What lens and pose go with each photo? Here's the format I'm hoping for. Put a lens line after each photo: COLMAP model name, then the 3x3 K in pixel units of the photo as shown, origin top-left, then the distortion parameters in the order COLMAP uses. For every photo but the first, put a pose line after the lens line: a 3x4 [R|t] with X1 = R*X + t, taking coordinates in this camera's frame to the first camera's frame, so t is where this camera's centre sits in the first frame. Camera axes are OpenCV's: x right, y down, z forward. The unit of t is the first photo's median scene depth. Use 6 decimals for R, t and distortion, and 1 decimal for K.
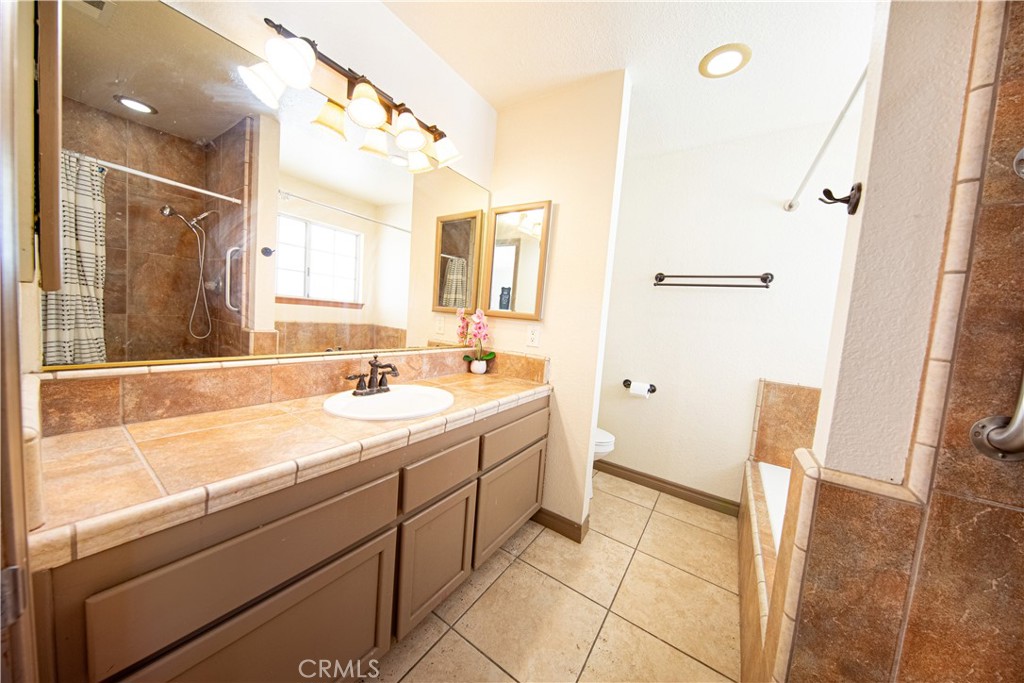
lens RADIAL K [[324.7, 0, 510.5], [0, 324.7, 338.2], [0, 0, 1]] dist [0.004097, -0.002866]
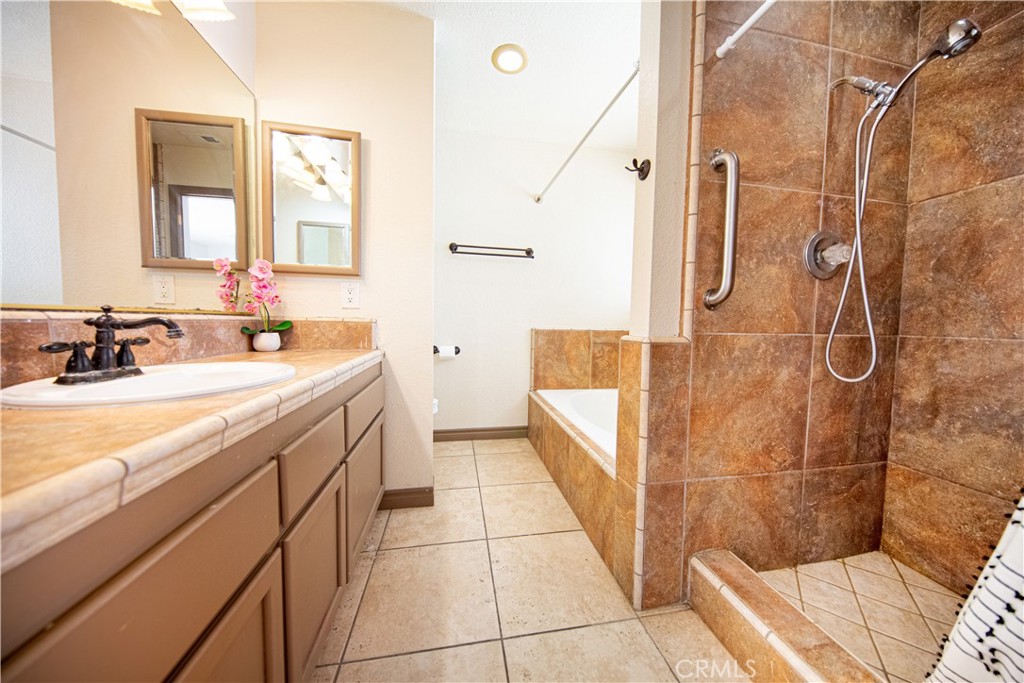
lens RADIAL K [[324.7, 0, 510.5], [0, 324.7, 338.2], [0, 0, 1]] dist [0.004097, -0.002866]
pose [[0.716355, -0.098050, 0.690812, -0.273400], [0.086669, 0.994914, 0.051338, 0.116970], [-0.692332, 0.023095, 0.721209, 0.144471]]
